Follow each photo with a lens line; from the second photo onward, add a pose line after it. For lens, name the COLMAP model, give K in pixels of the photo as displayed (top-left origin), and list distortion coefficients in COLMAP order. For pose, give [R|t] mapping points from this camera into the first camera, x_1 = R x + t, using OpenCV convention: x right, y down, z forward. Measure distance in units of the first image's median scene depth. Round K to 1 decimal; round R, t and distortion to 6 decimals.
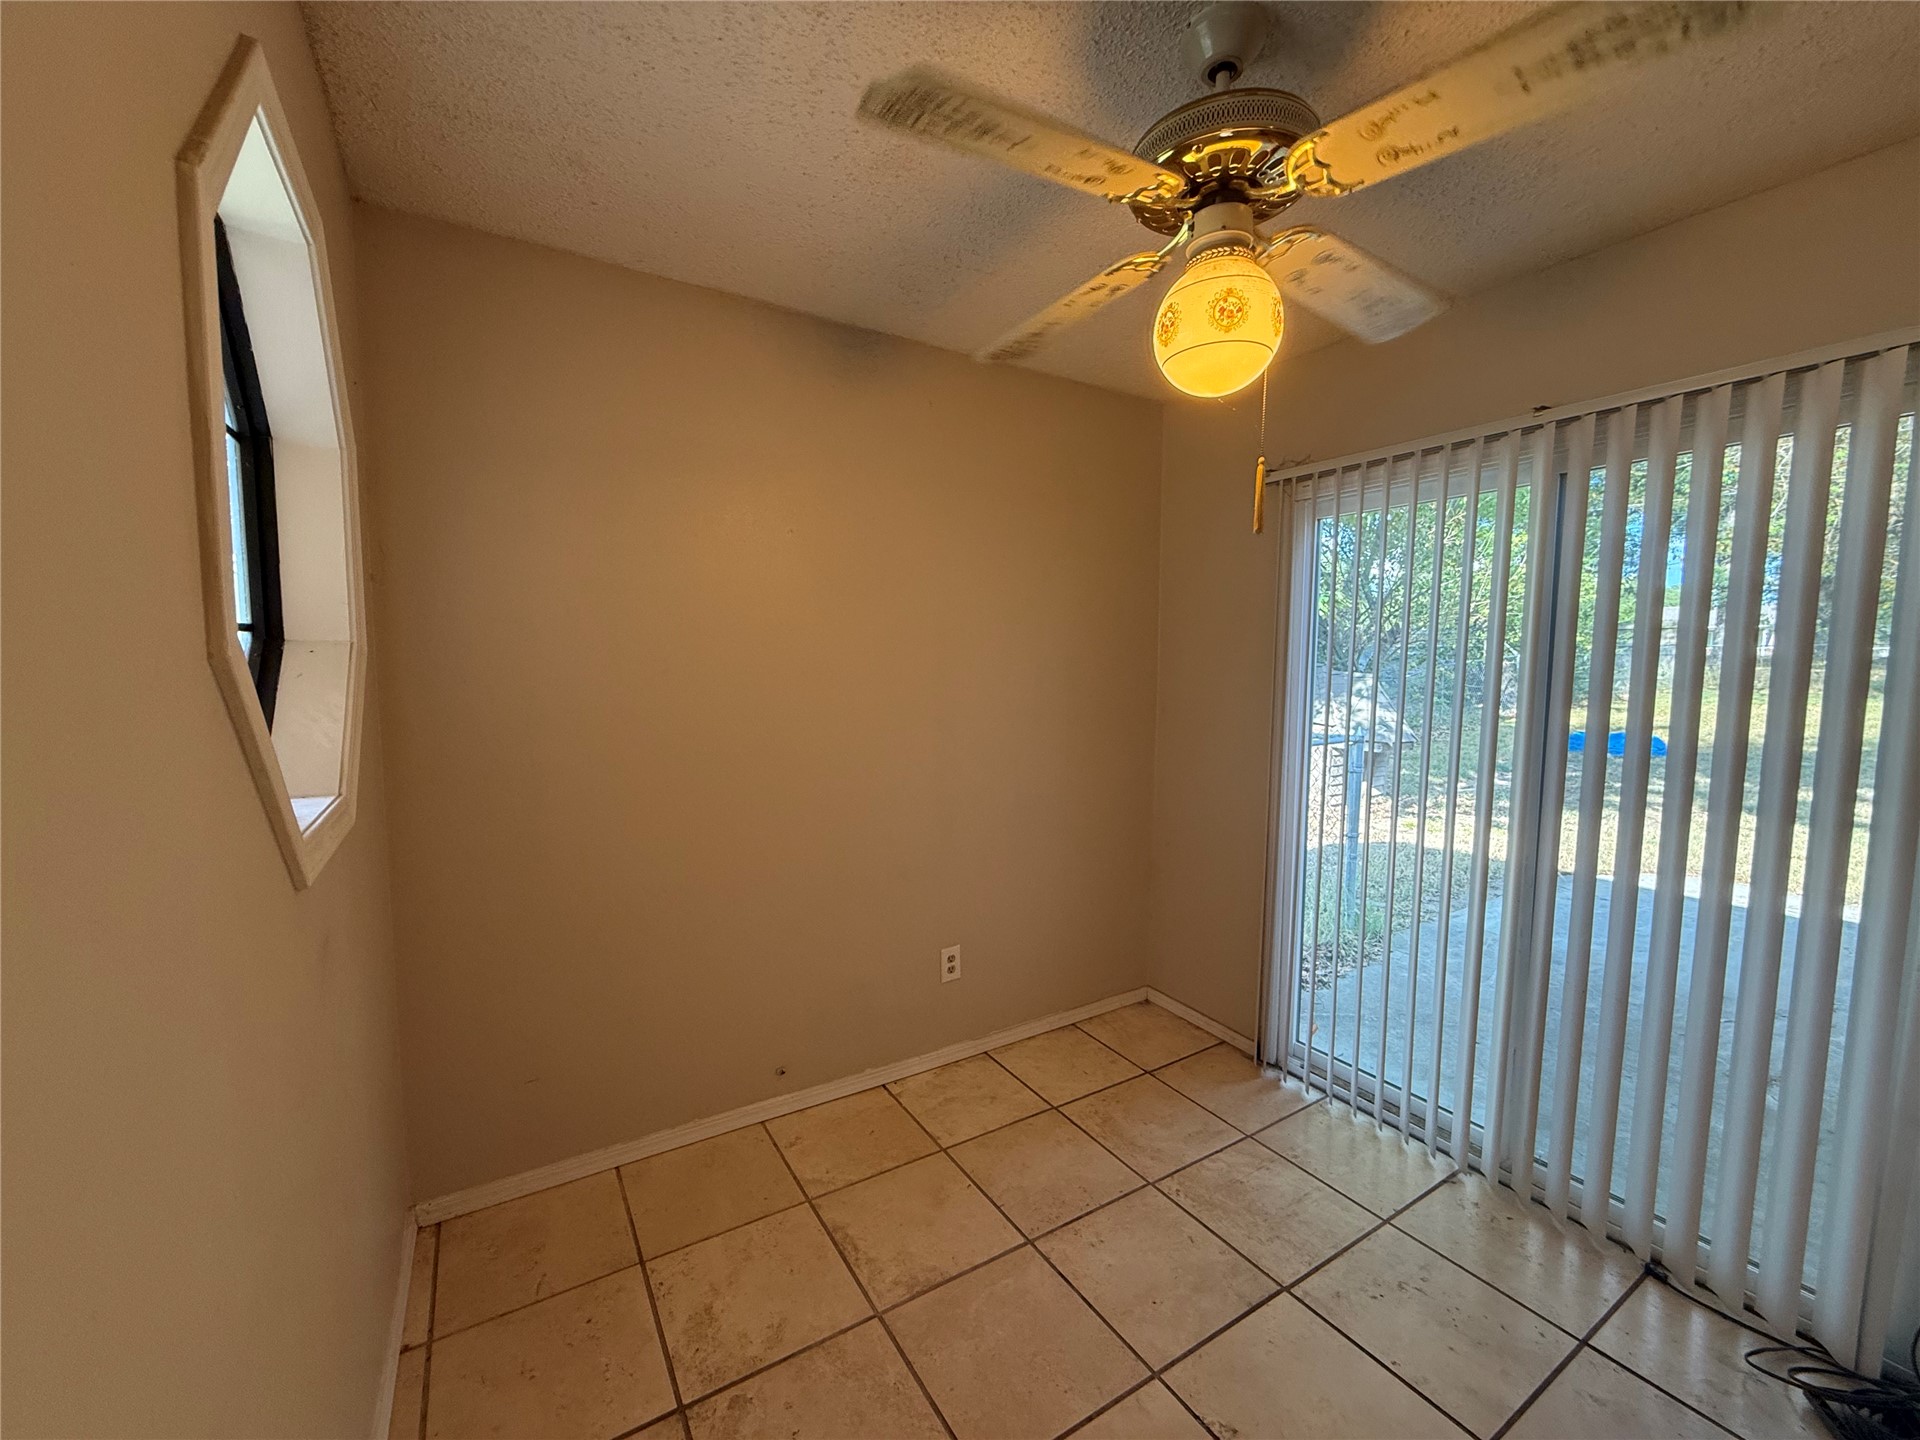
lens RADIAL K [[766.6, 0, 950.2], [0, 766.6, 722.8], [0, 0, 1]] dist [-0.000411, -0.000141]
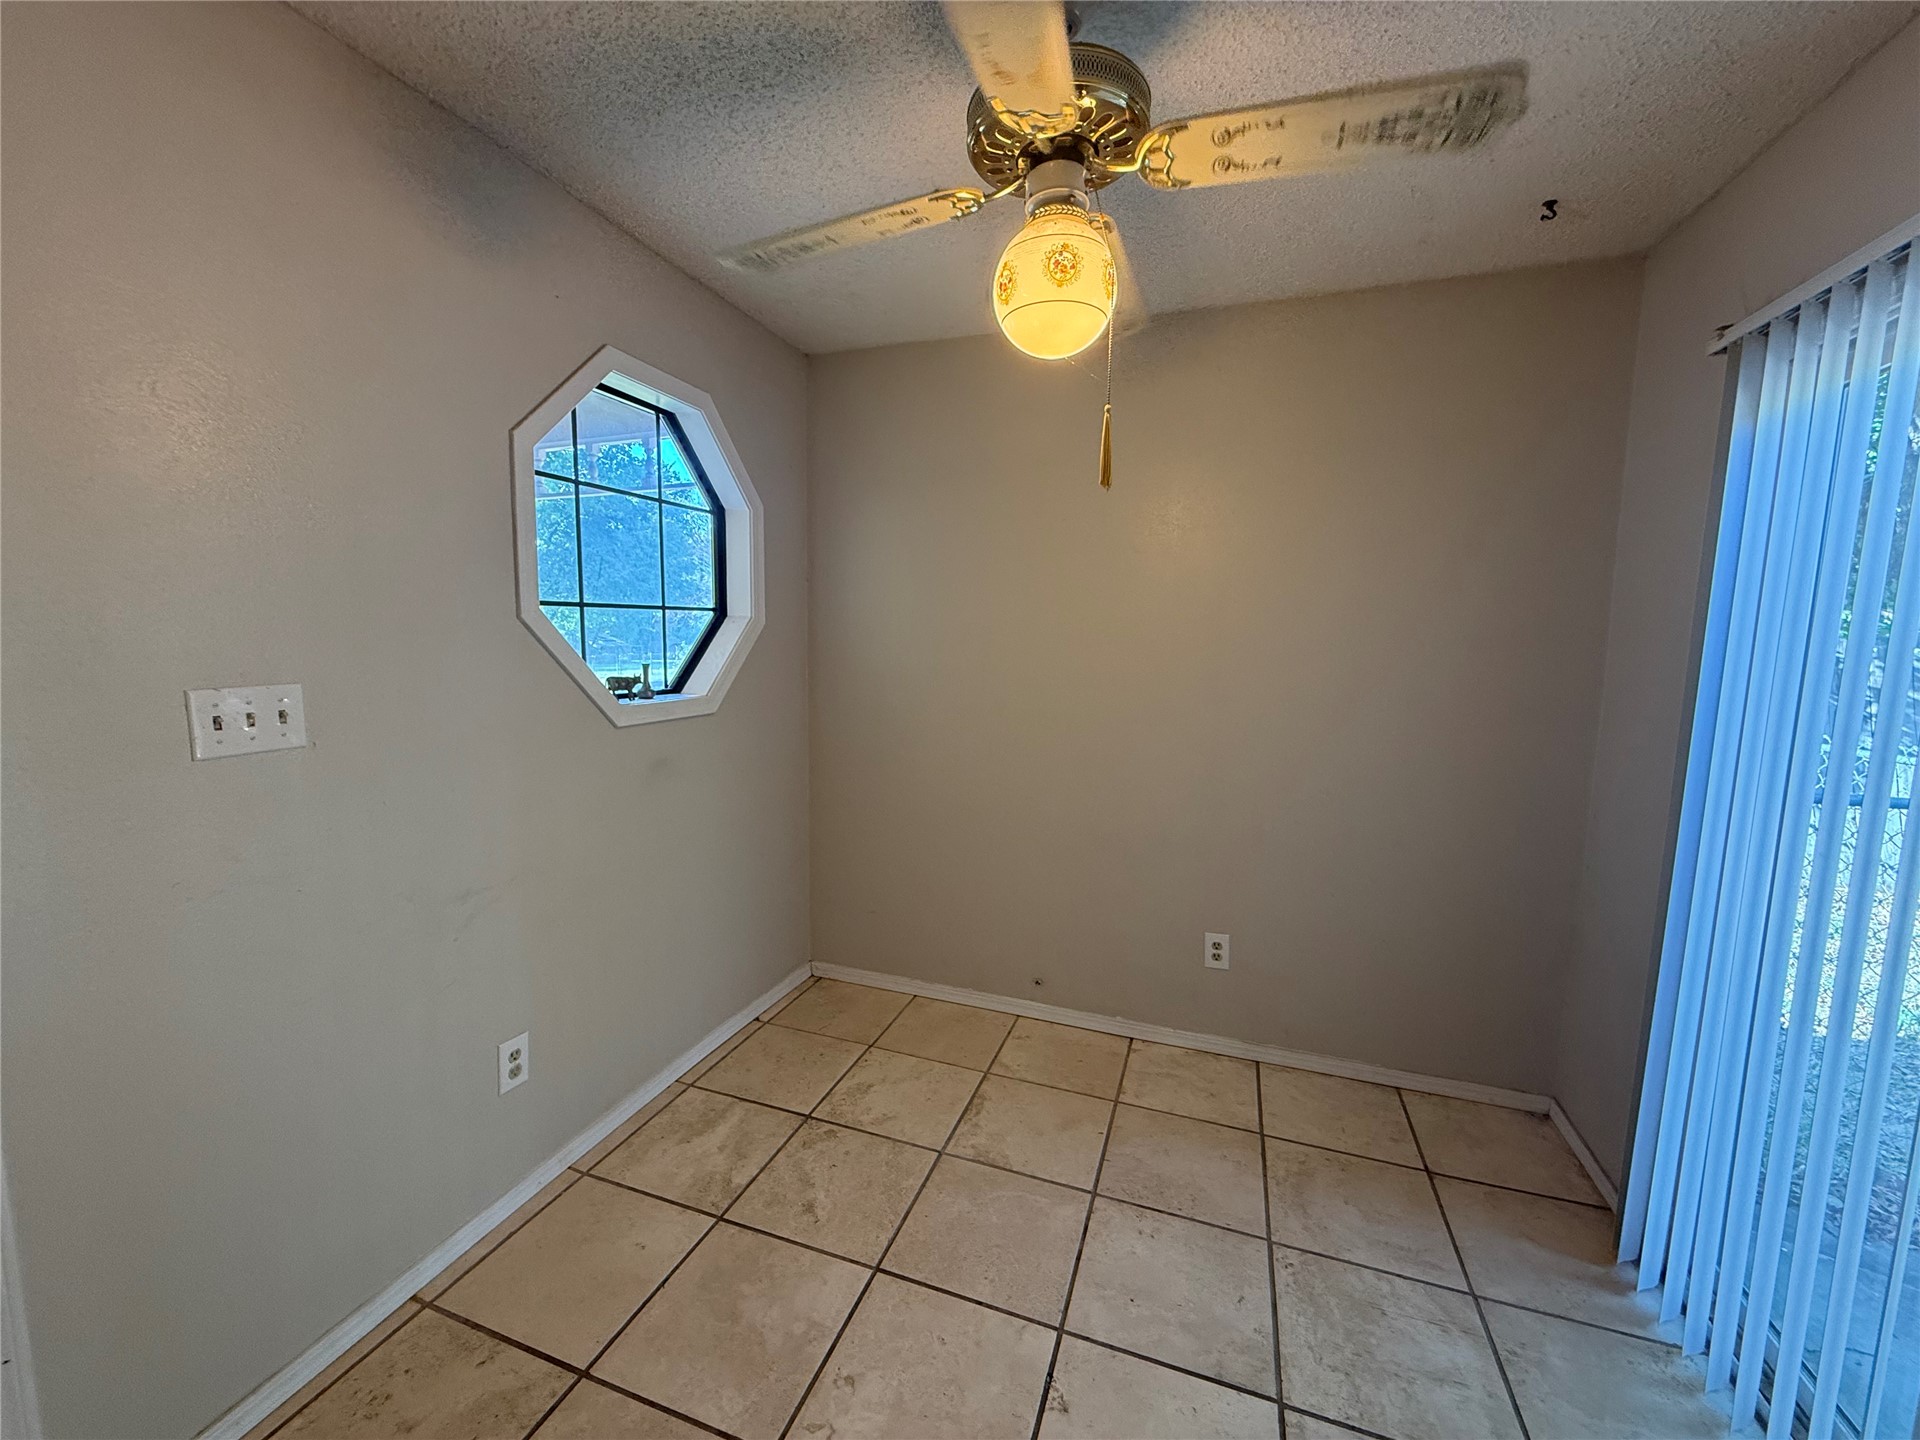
lens RADIAL K [[766.6, 0, 950.2], [0, 766.6, 722.8], [0, 0, 1]] dist [-0.000411, -0.000141]
pose [[0.619511, 0.091980, -0.779581, 0.798064], [-0.077798, 0.995416, 0.055623, 0.004562], [0.781124, 0.026191, 0.623827, 0.206455]]
